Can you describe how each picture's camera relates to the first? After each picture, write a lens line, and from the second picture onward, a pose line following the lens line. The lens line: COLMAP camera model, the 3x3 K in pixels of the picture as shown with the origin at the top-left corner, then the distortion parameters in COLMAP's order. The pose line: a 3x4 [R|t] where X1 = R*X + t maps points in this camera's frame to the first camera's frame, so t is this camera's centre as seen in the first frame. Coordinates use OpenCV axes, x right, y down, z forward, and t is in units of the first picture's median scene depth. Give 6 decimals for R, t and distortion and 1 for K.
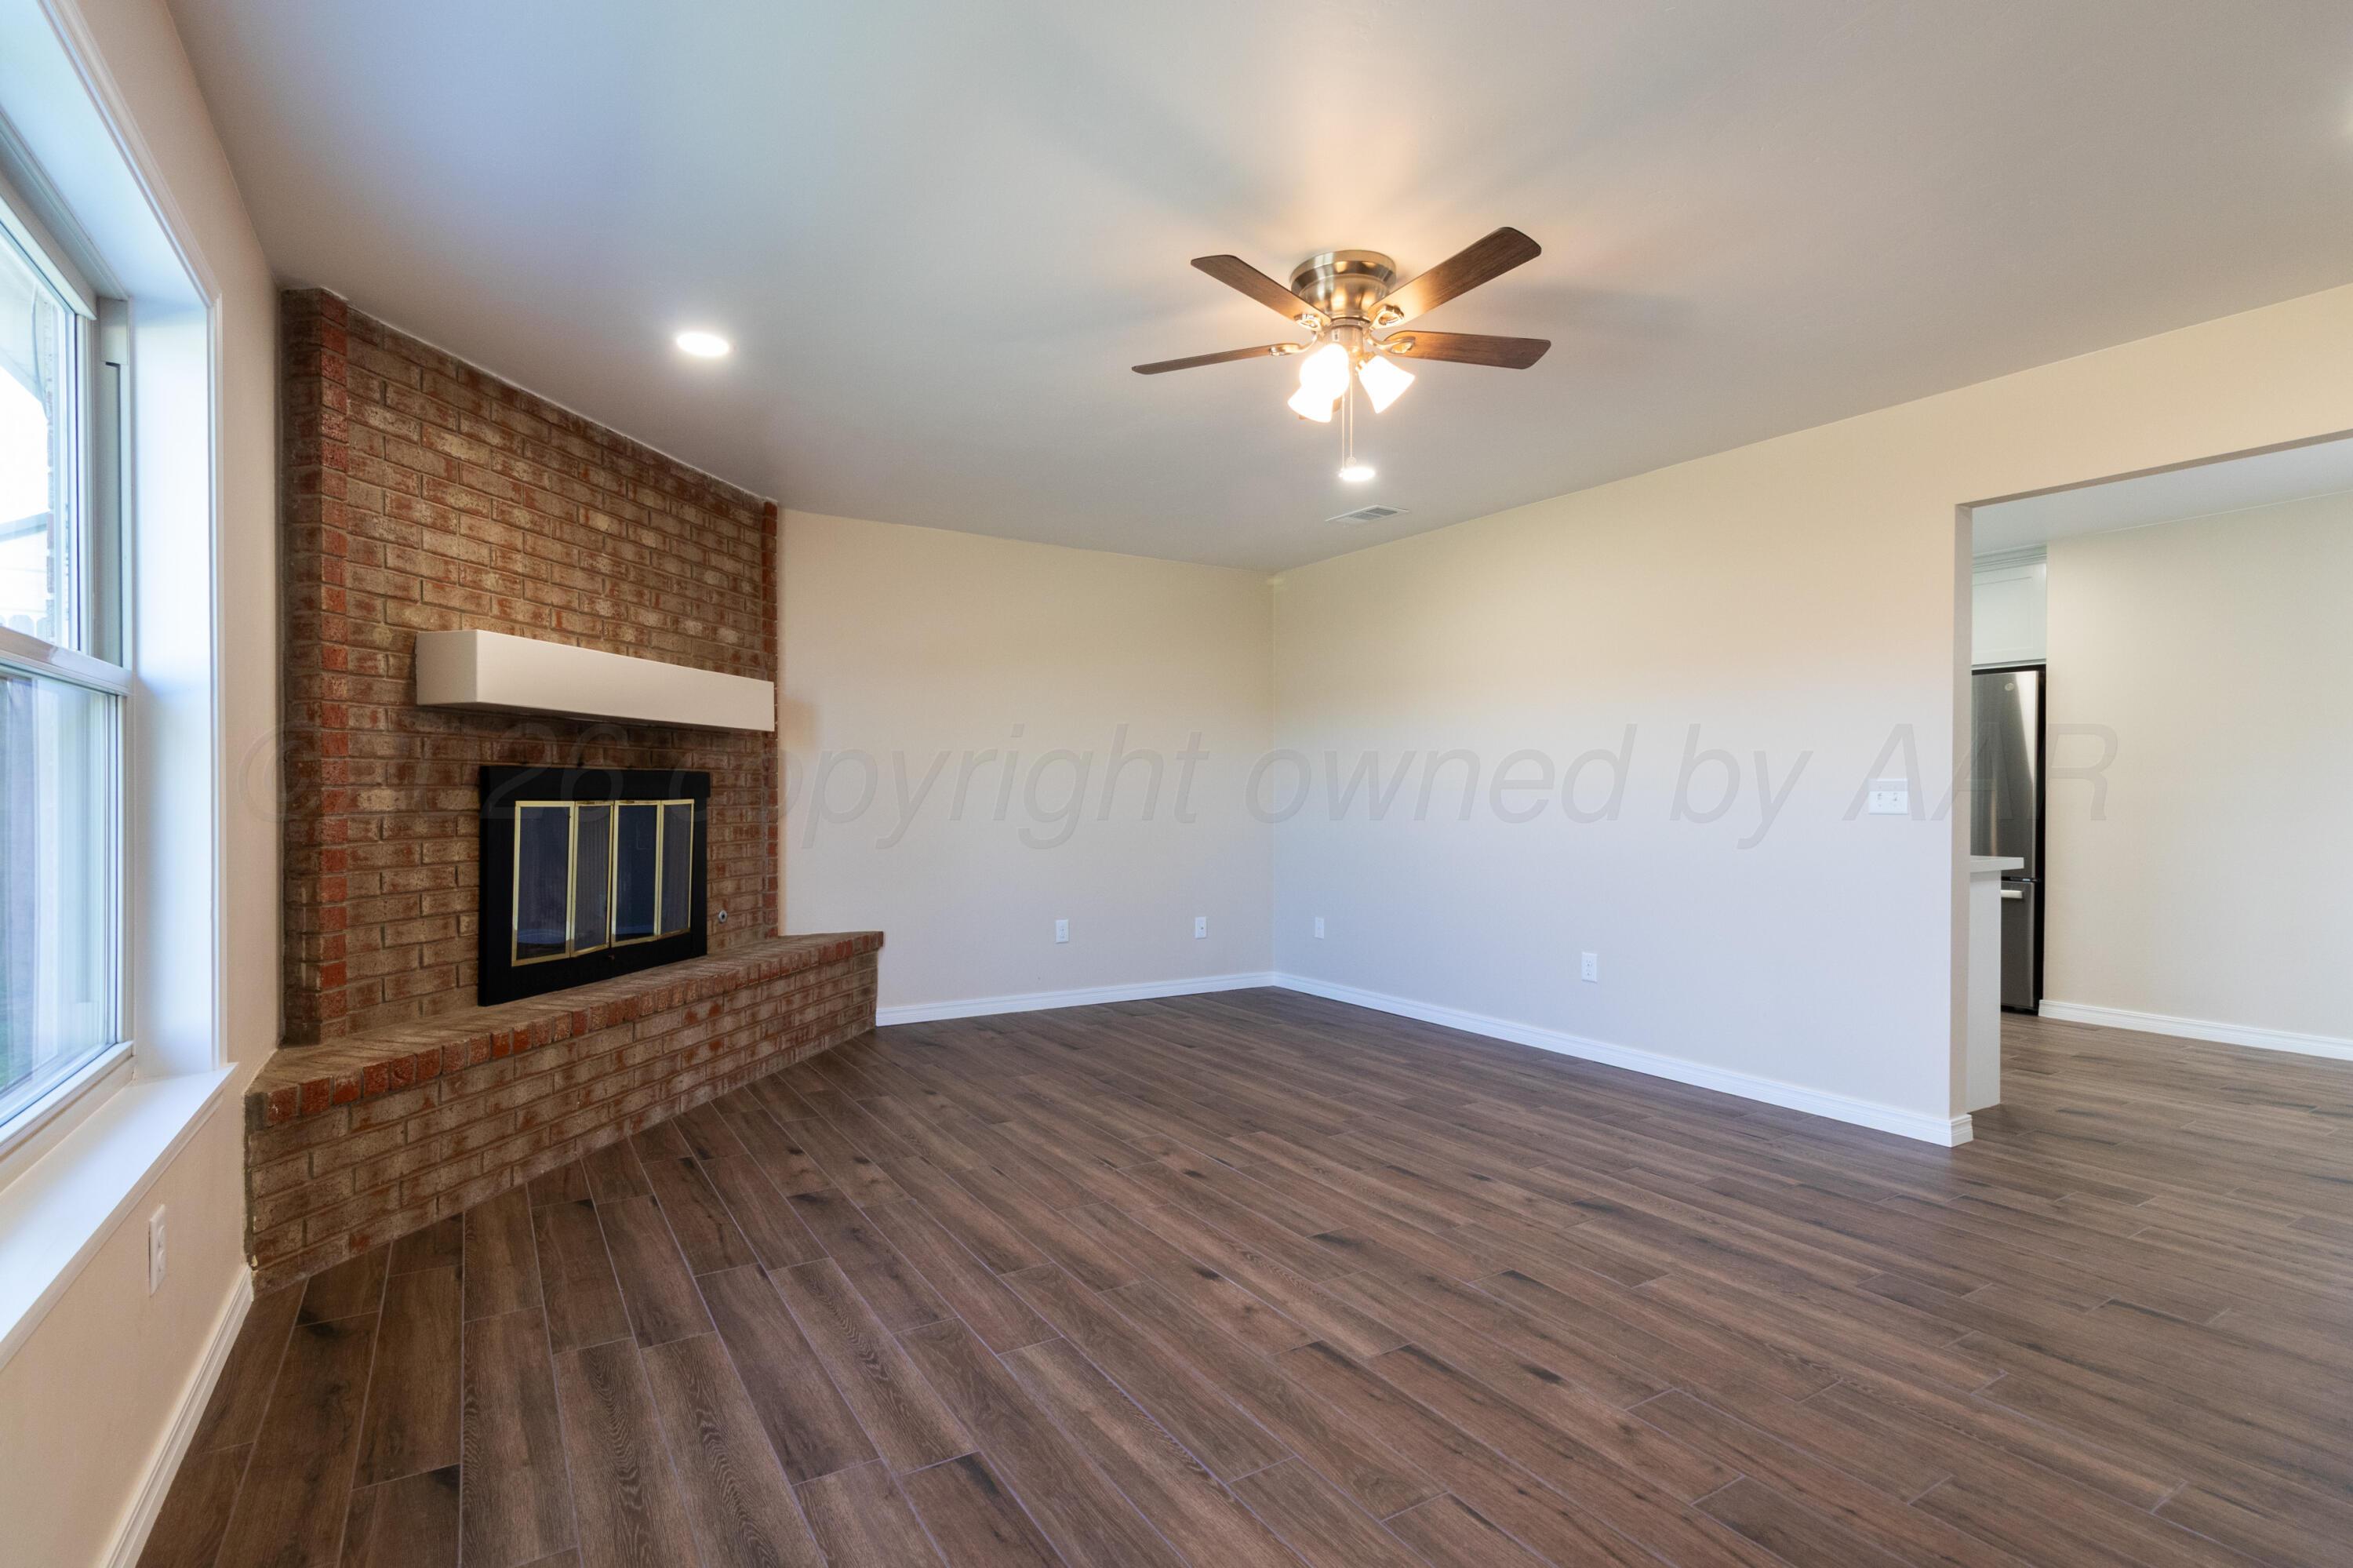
lens RADIAL K [[1114.7, 0, 1173.3], [0, 1114.7, 790.1], [0, 0, 1]] dist [-0.004393, -0.001691]
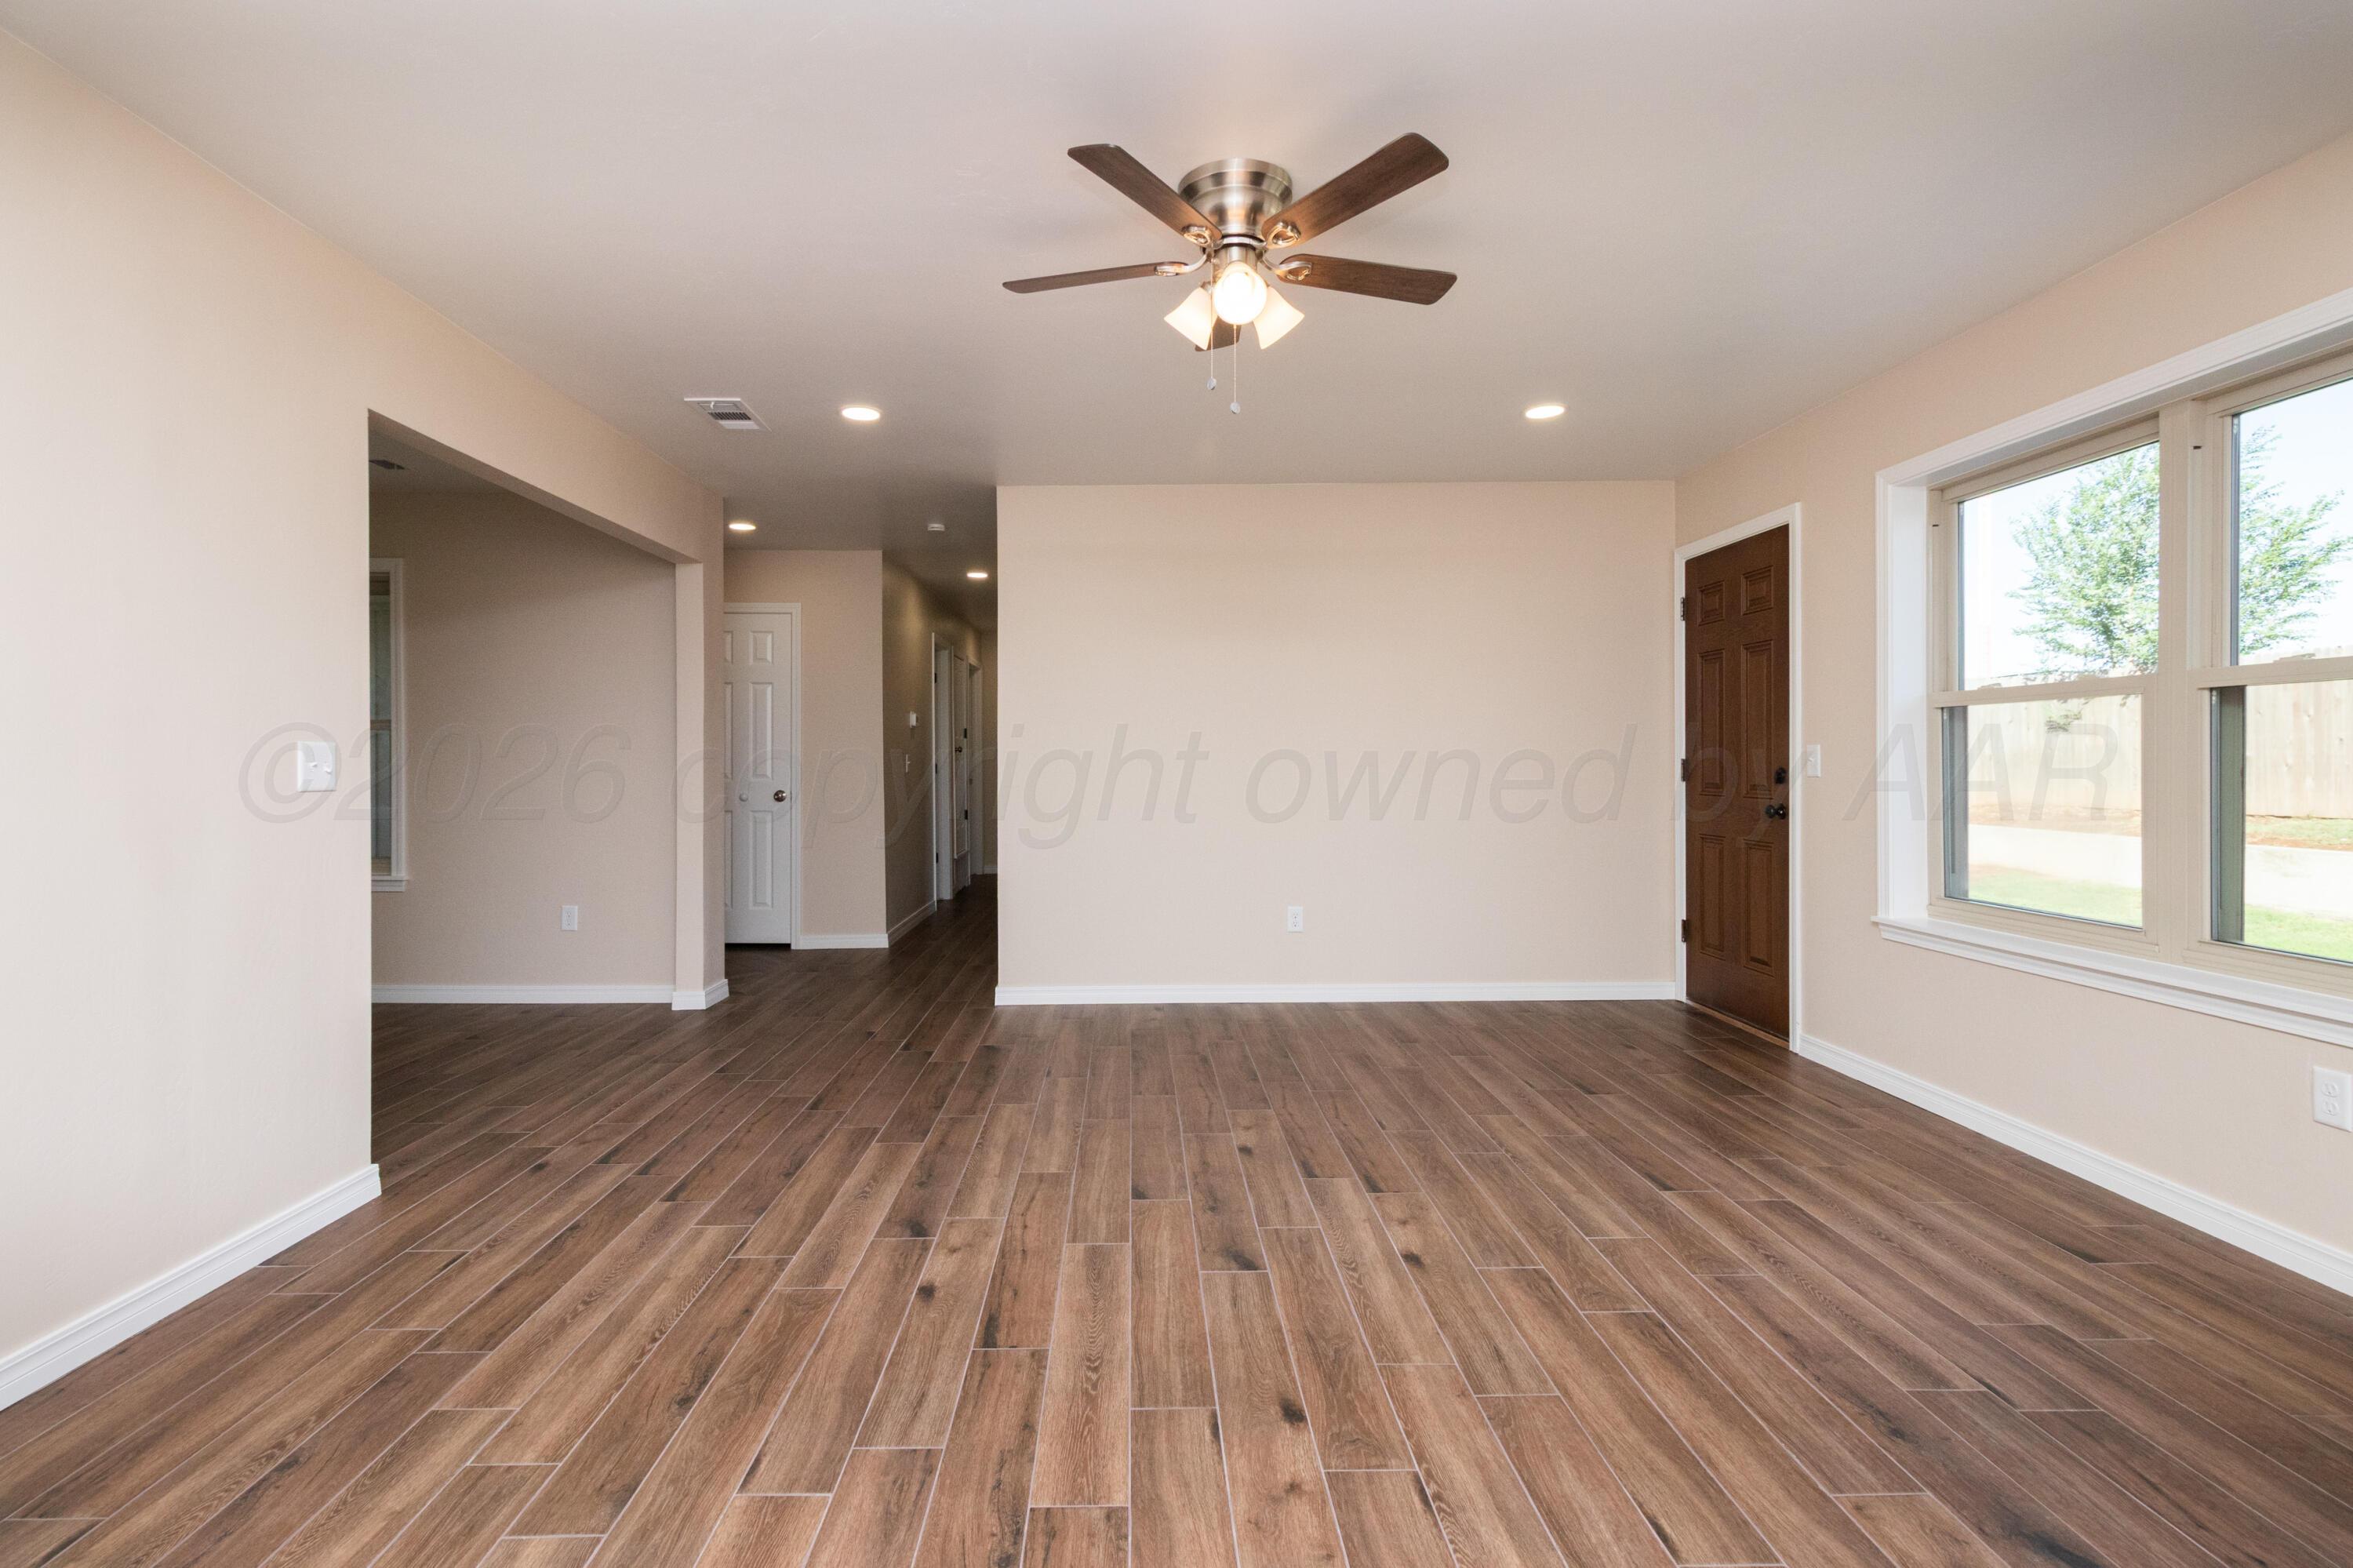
lens RADIAL K [[1114.7, 0, 1175.5], [0, 1114.7, 761.5], [0, 0, 1]] dist [-0.004393, -0.001691]
pose [[-0.858825, 0.001454, 0.512267, -0.274849], [0.001197, 0.999999, -0.000833, 0.013710], [-0.512268, -0.000102, -0.858826, 1.880418]]
